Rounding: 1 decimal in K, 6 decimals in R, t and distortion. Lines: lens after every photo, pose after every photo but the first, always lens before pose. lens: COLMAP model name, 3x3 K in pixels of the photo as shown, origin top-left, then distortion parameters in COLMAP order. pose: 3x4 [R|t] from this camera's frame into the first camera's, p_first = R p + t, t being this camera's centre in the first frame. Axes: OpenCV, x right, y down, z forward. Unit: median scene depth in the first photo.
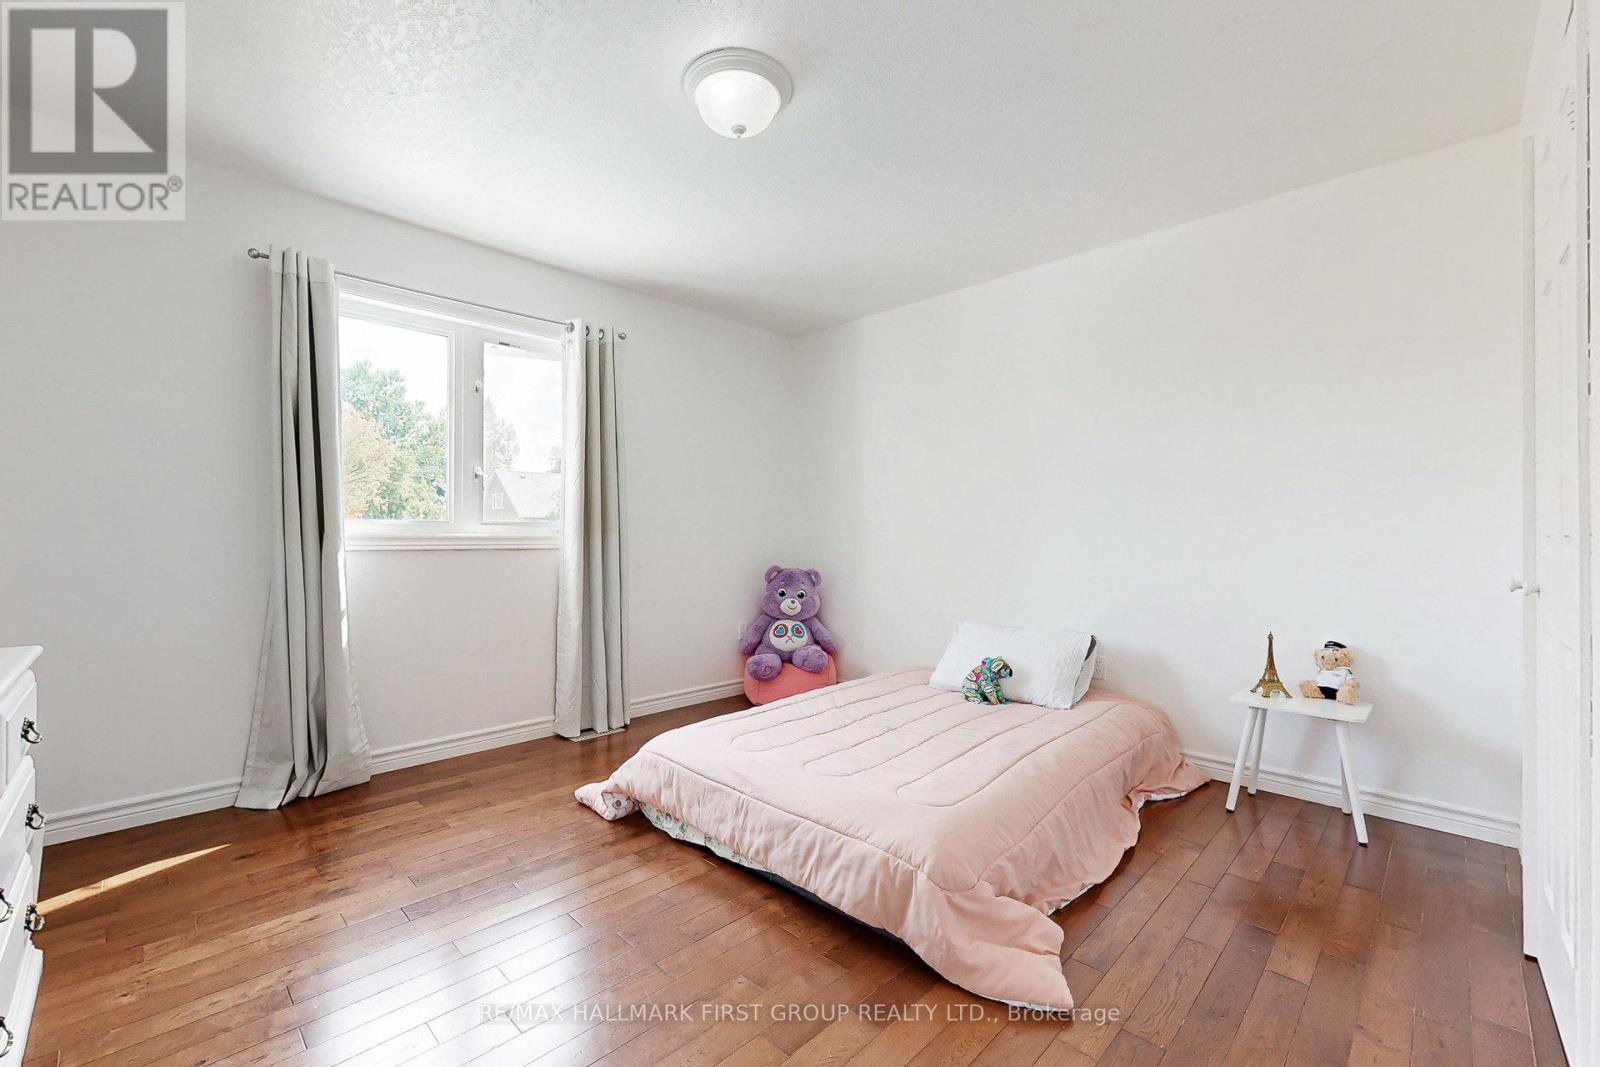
lens RADIAL K [[669.4, 0, 800.0], [0, 669.4, 533.5], [0, 0, 1]] dist [0.001085, 0.000064]
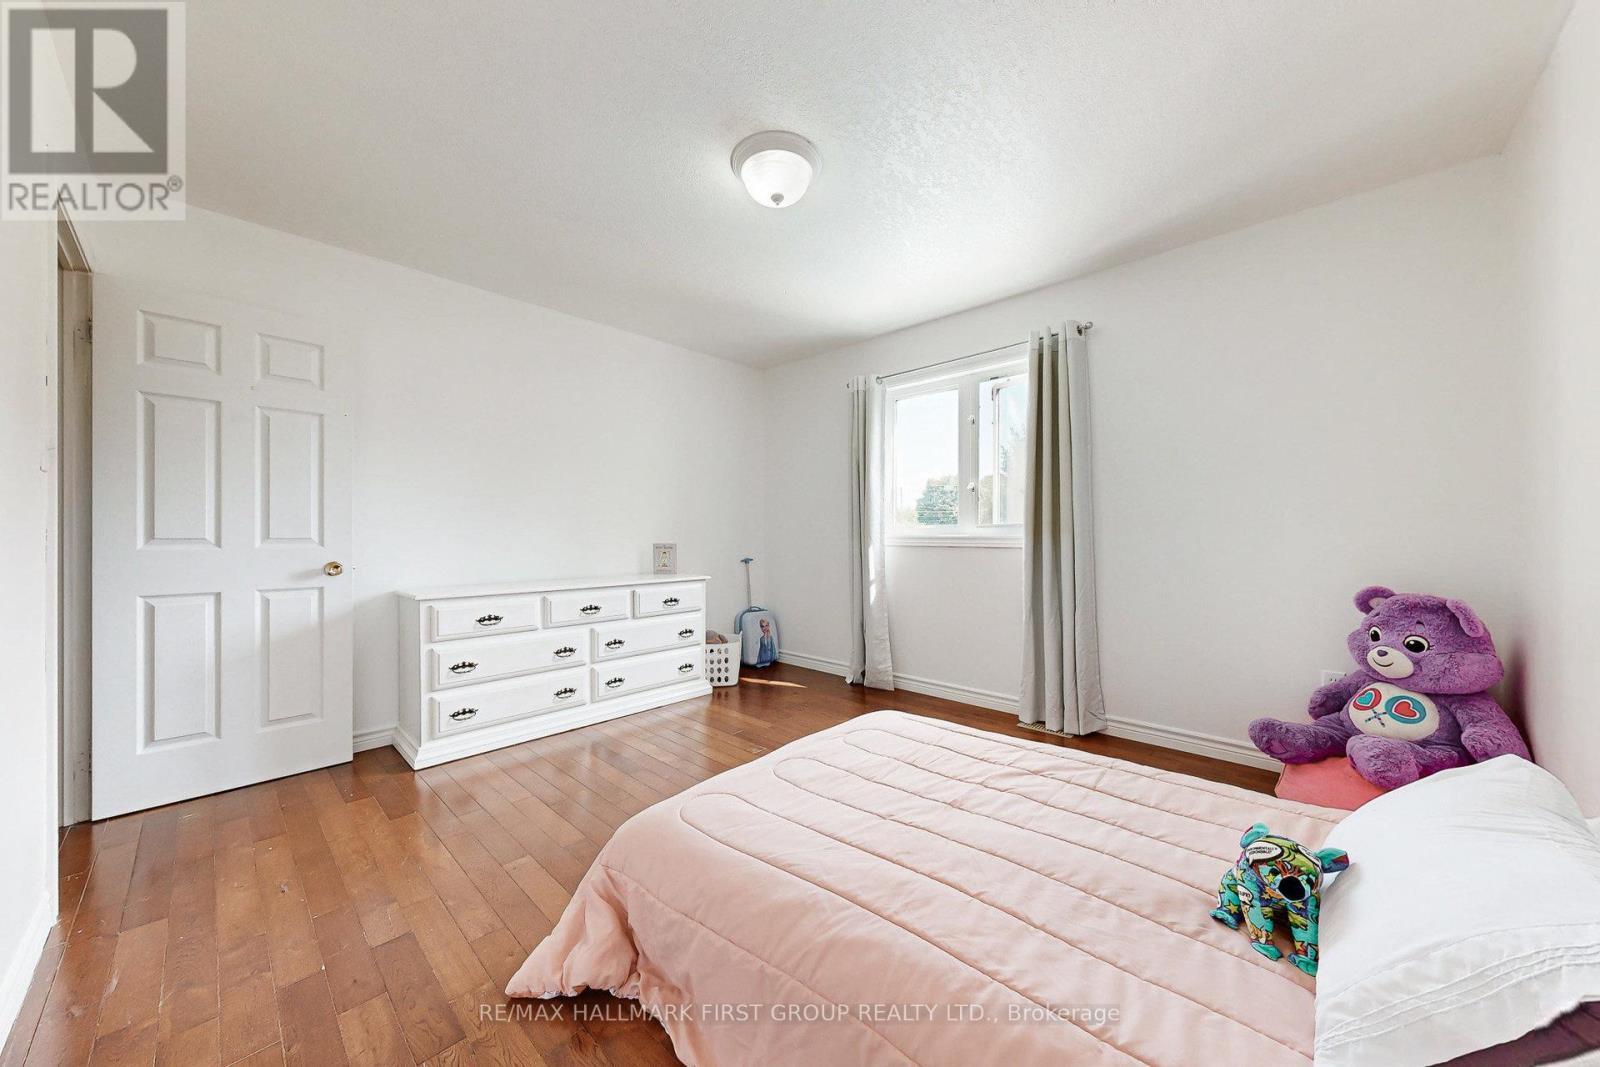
lens RADIAL K [[554.0, 0, 800.0], [0, 554.0, 533.5], [0, 0, 1]] dist [0.001448, 0.000083]
pose [[0.027921, -0.003397, -0.999604, 0.584936], [0.005086, 0.999982, -0.003256, 0.000294], [0.999597, -0.004993, 0.027937, 0.654421]]
